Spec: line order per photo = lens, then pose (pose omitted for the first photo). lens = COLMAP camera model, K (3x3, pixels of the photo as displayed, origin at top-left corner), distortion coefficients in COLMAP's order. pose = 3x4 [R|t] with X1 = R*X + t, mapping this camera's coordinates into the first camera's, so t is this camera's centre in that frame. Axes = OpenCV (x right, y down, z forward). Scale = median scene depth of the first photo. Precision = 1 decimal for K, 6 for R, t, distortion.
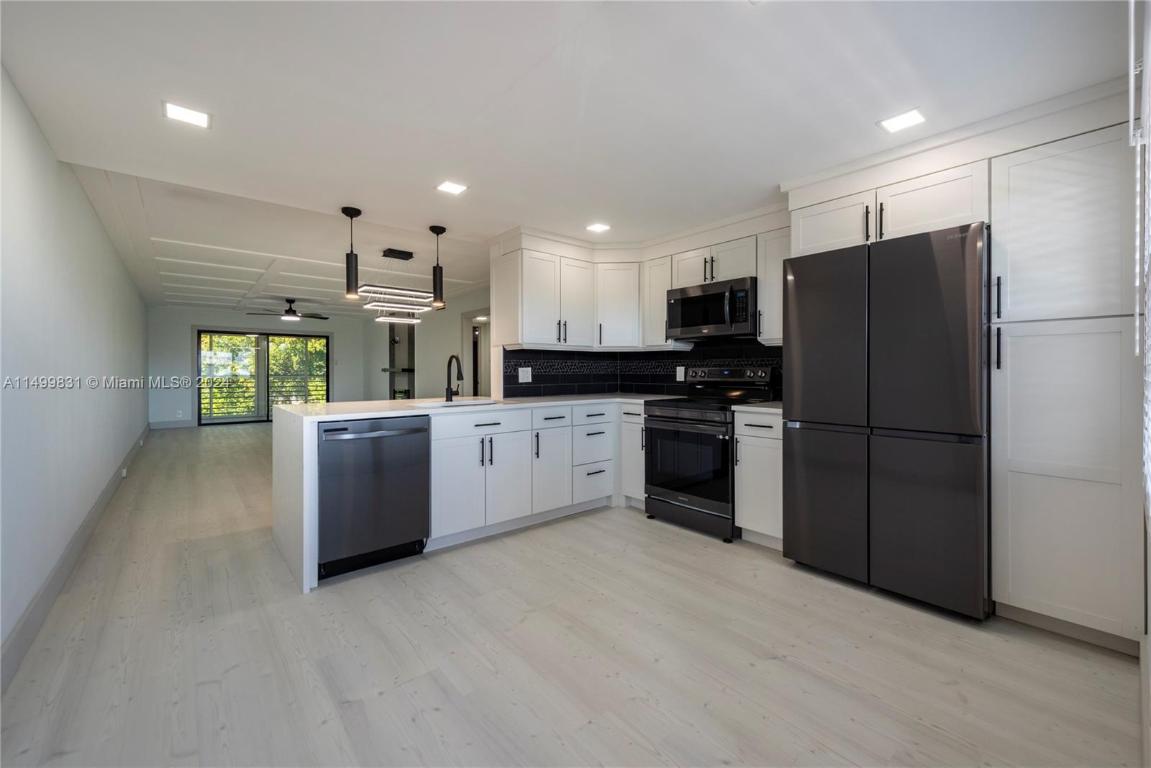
lens RADIAL K [[460.9, 0, 578.3], [0, 460.9, 367.4], [0, 0, 1]] dist [0.006492, 0.000023]
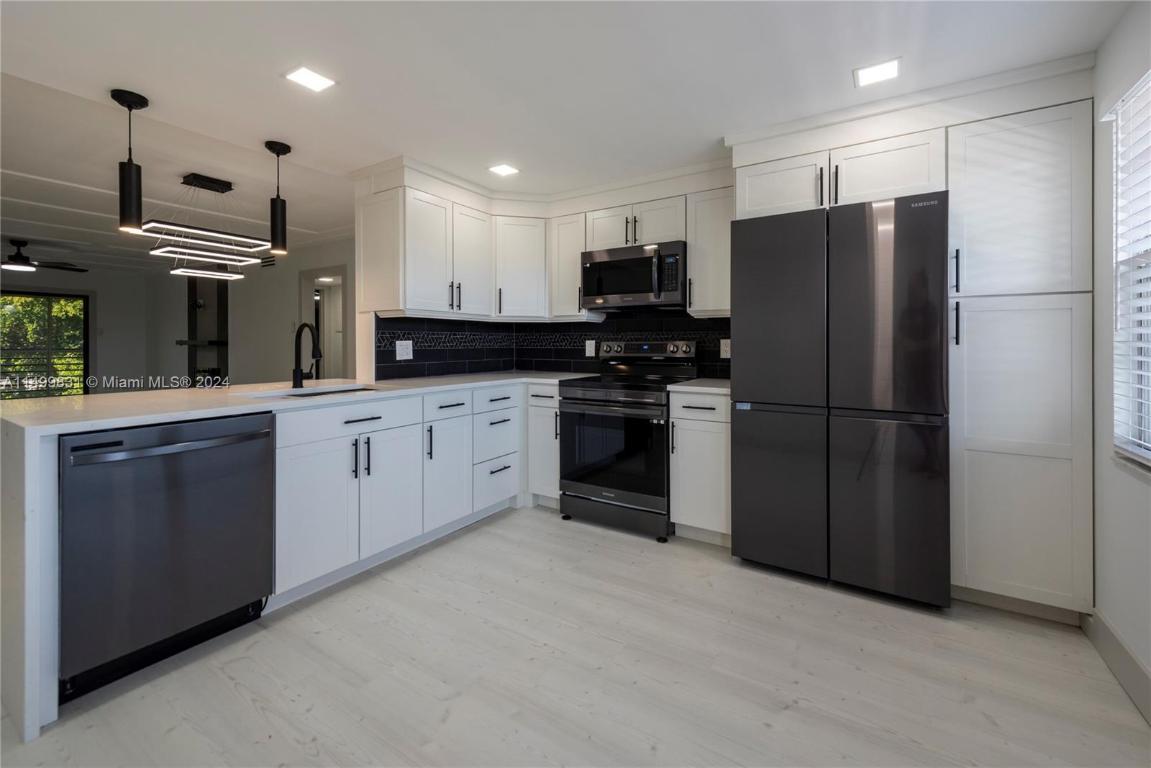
lens RADIAL K [[470.1, 0, 575.5], [0, 470.1, 341.8], [0, 0, 1]] dist [0.013183, -0.004731]
pose [[0.954794, 0.003132, 0.297252, -0.089072], [-0.004023, 0.999989, 0.002387, -0.001130], [-0.297241, -0.003475, 0.954796, 0.176303]]
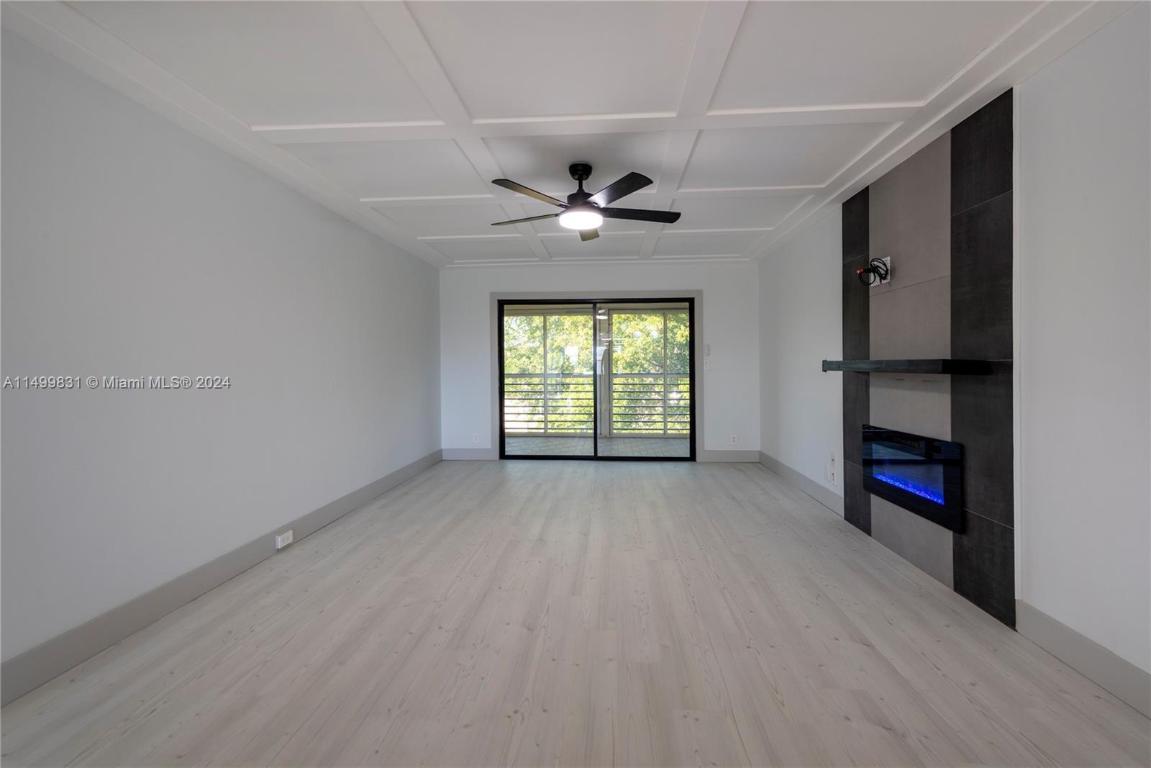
lens RADIAL K [[460.9, 0, 578.3], [0, 460.9, 367.4], [0, 0, 1]] dist [0.006492, 0.000023]
pose [[0.716795, 0.000058, -0.697284, -0.939829], [0.007976, 0.999934, 0.008282, 0.006906], [0.697238, -0.011498, 0.716747, 1.844149]]
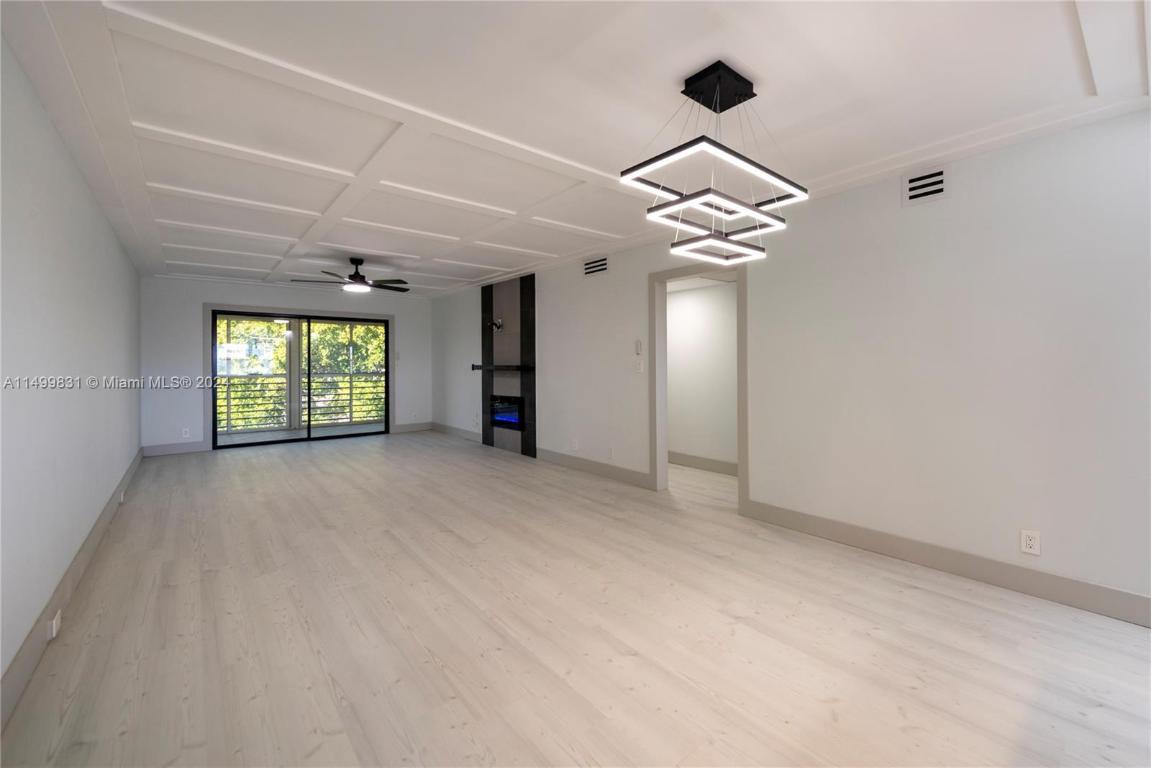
lens RADIAL K [[469.9, 0, 590.7], [0, 469.9, 361.2], [0, 0, 1]] dist [0.001880, -0.004456]
pose [[0.999993, -0.003167, -0.001822, -0.738271], [0.003170, 0.999994, 0.001523, -0.013231], [0.001817, -0.001529, 0.999997, 0.866106]]
